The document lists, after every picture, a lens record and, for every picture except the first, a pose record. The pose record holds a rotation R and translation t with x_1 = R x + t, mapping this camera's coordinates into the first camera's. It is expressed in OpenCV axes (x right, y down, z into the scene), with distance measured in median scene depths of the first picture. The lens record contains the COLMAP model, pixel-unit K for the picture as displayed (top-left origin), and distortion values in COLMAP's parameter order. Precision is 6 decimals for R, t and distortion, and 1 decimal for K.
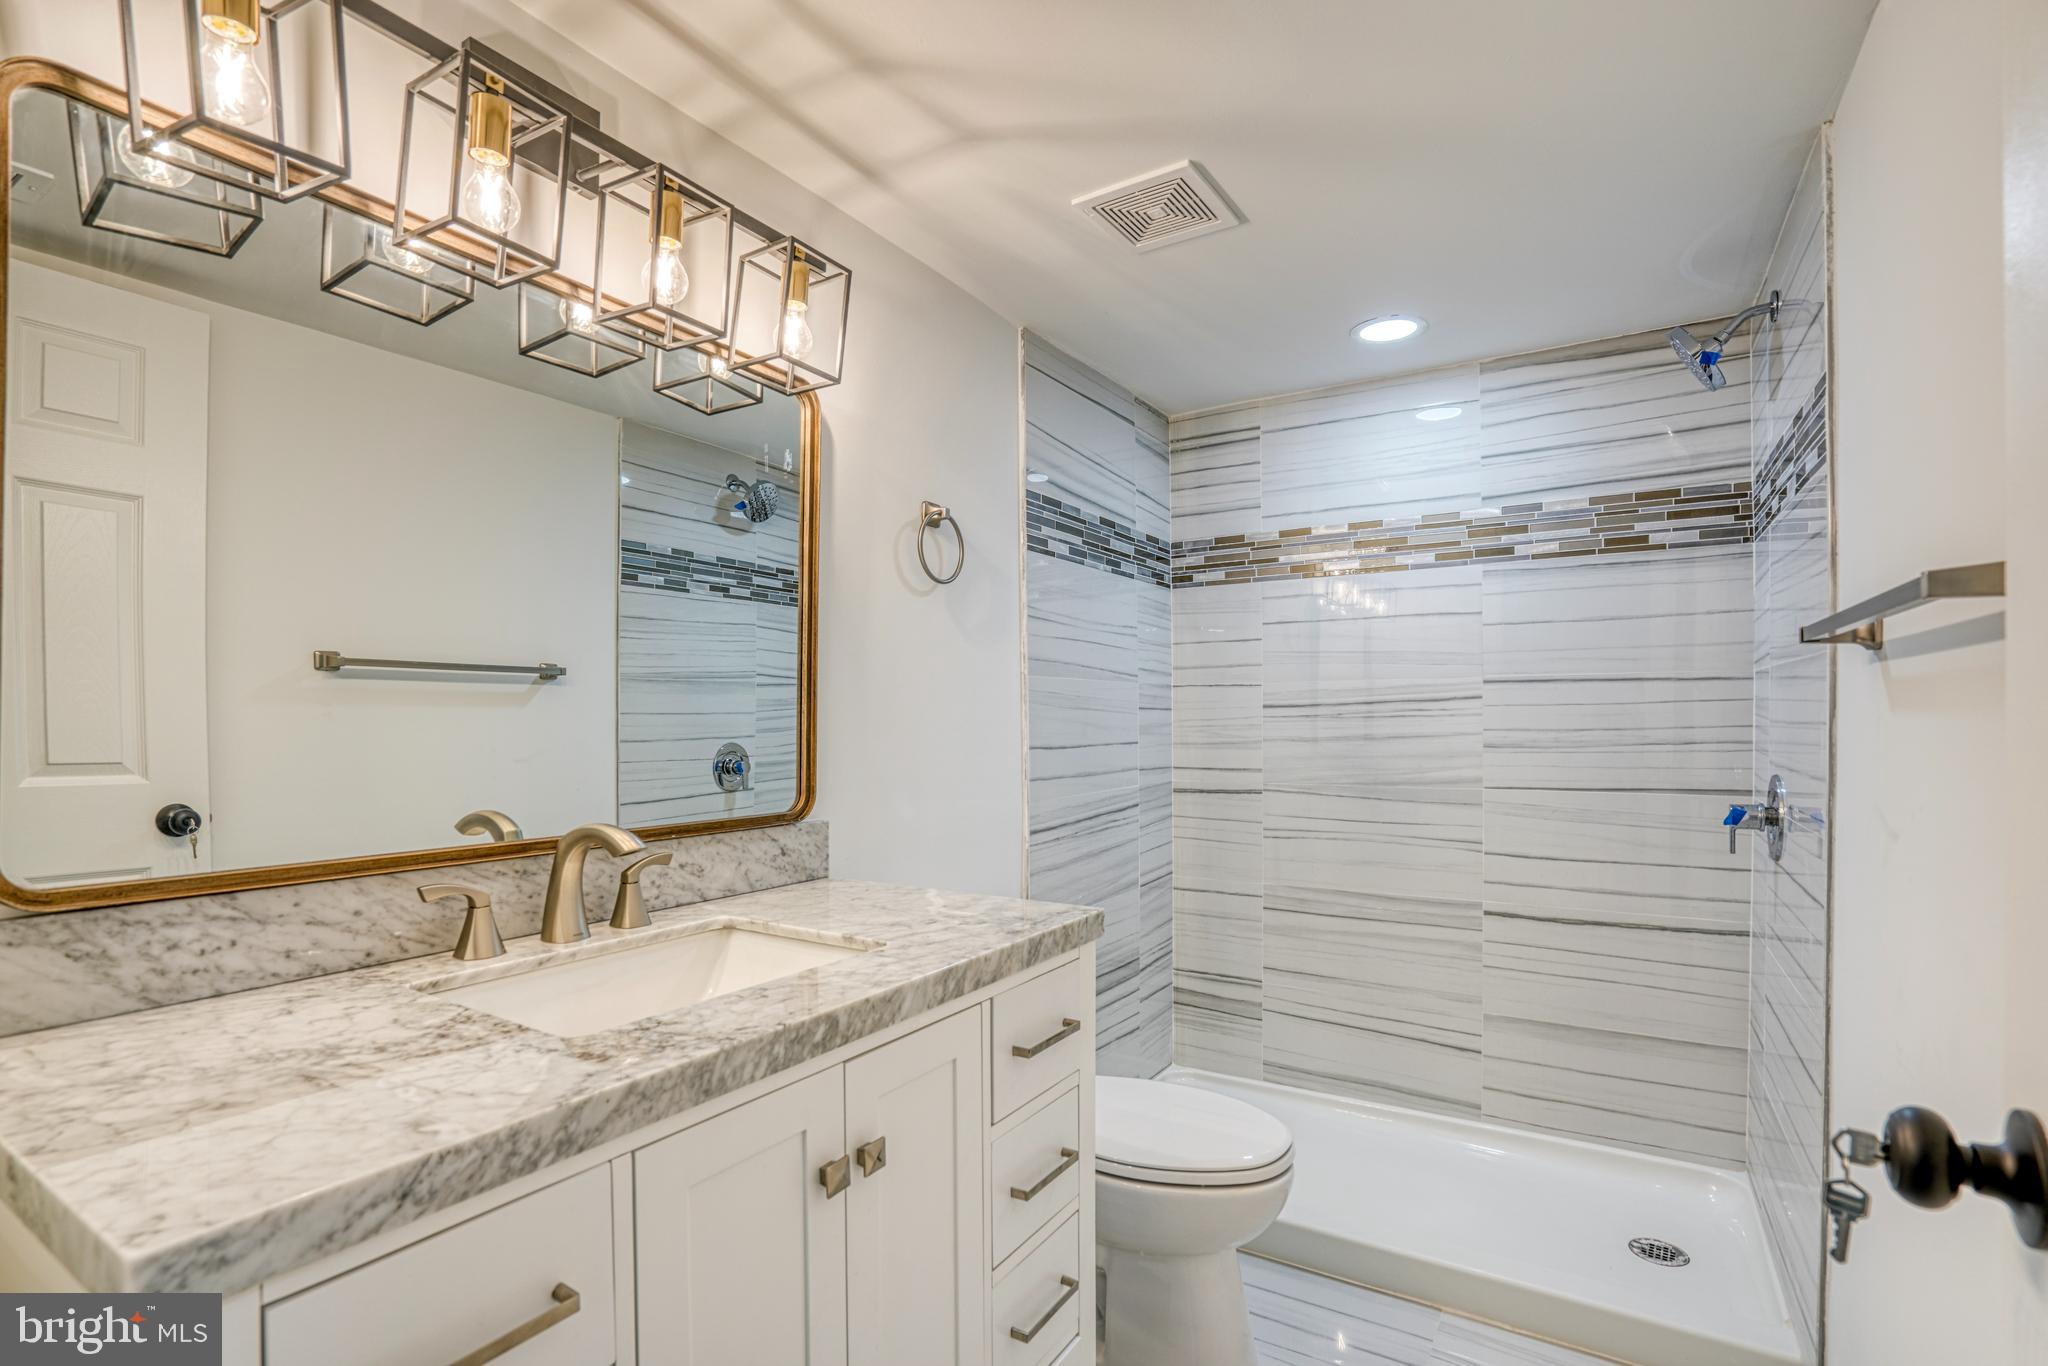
lens RADIAL K [[944.6, 0, 1024.0], [0, 944.6, 683.0], [0, 0, 1]] dist [-0.055610, 0.020911]
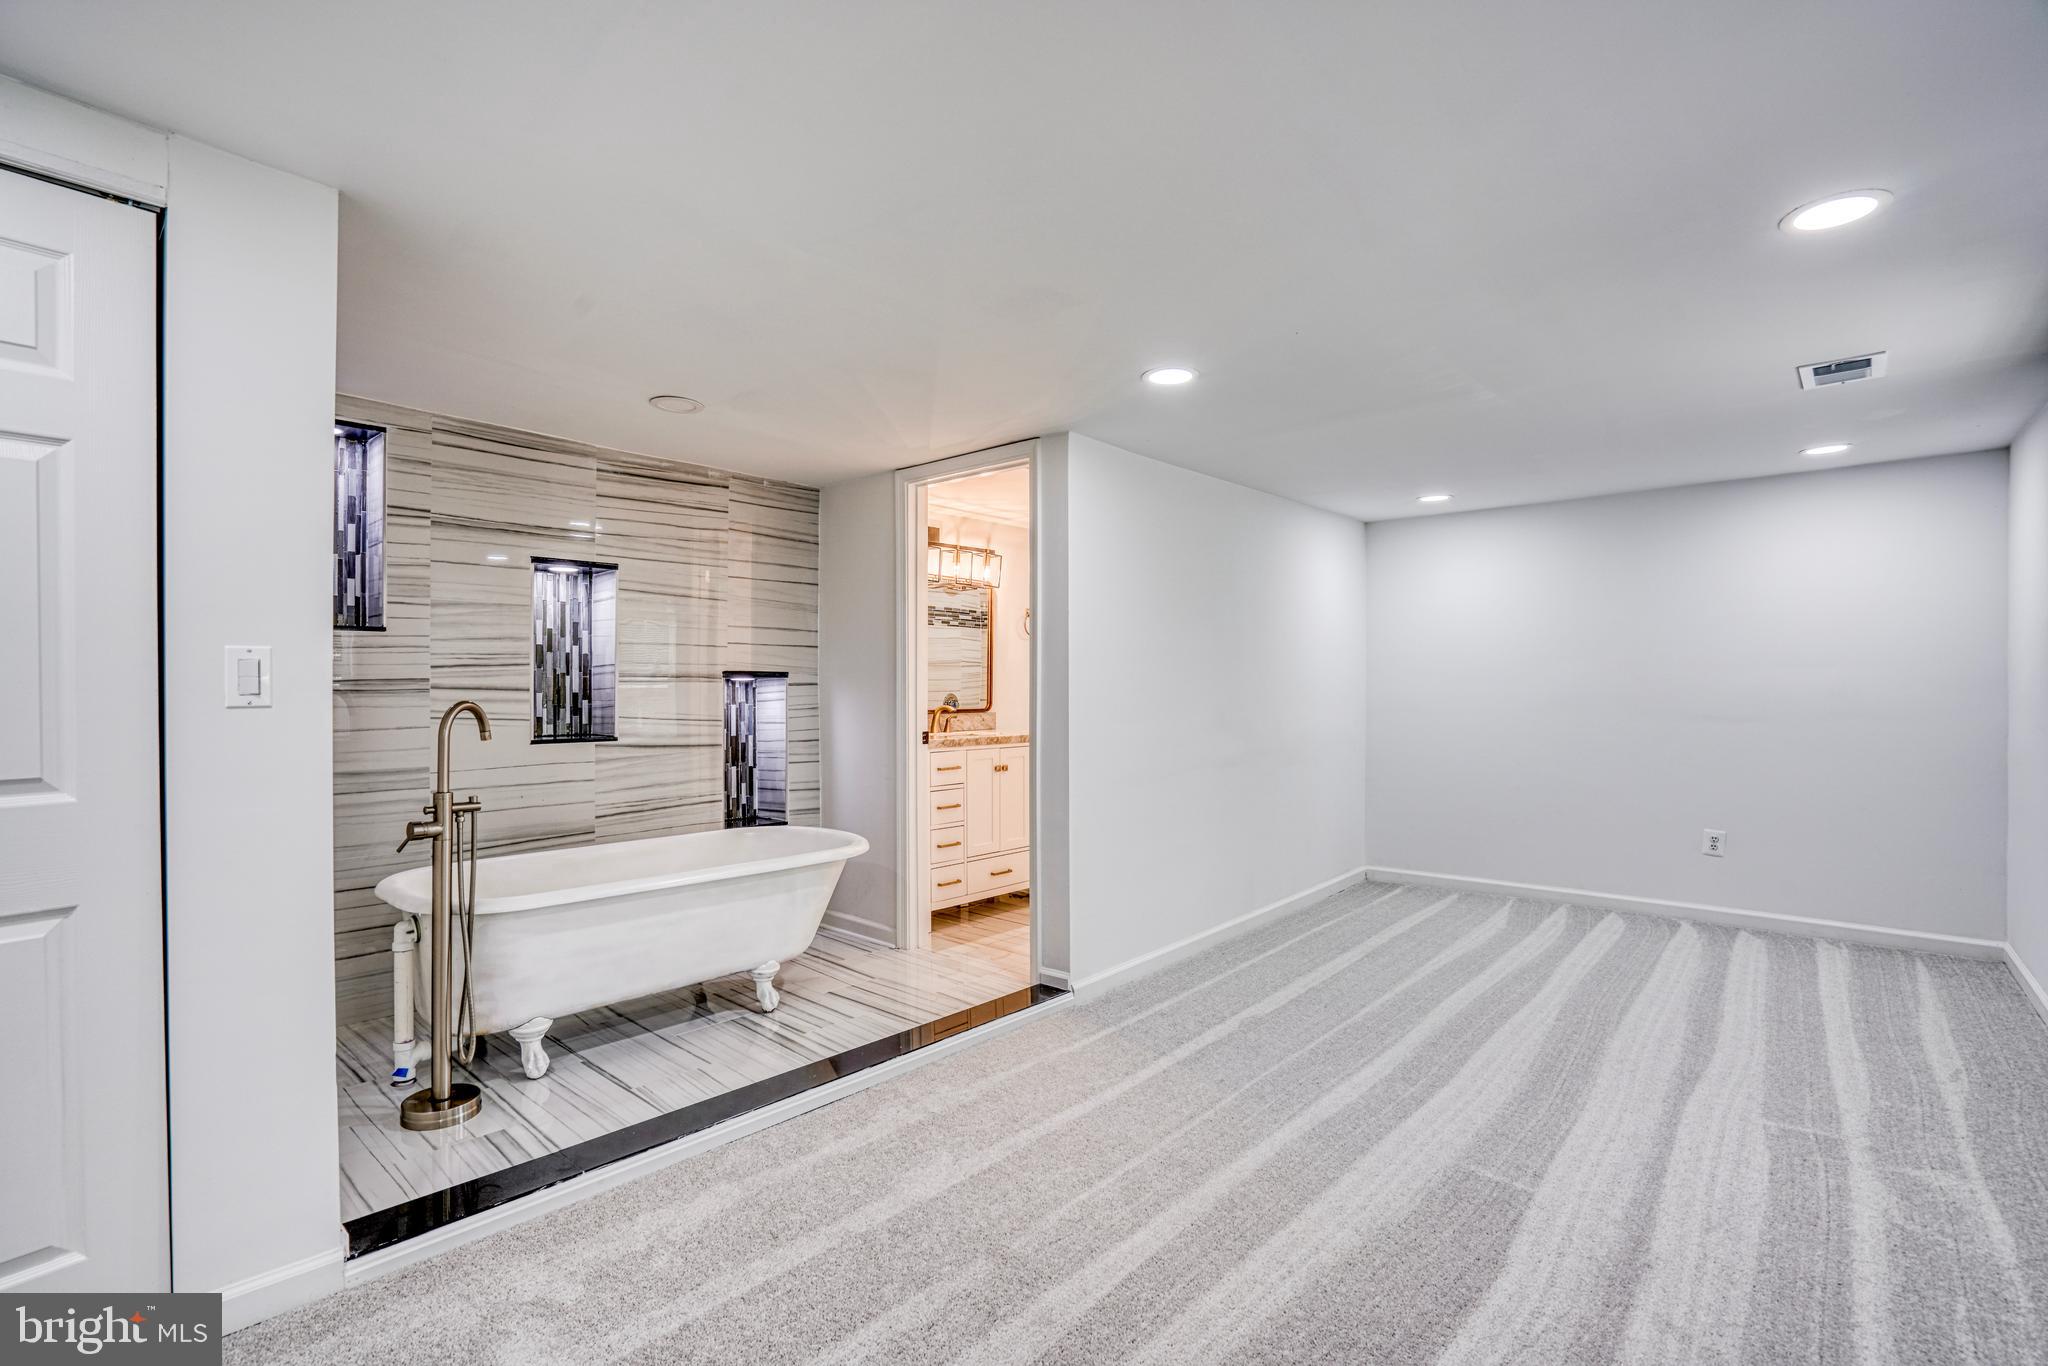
lens RADIAL K [[944.6, 0, 1024.0], [0, 944.6, 683.0], [0, 0, 1]] dist [-0.055610, 0.020911]
pose [[0.985941, 0.004507, -0.167031, 0.493280], [0.001584, 0.999339, 0.036320, -0.084146], [0.167085, -0.036074, 0.985282, -2.507713]]
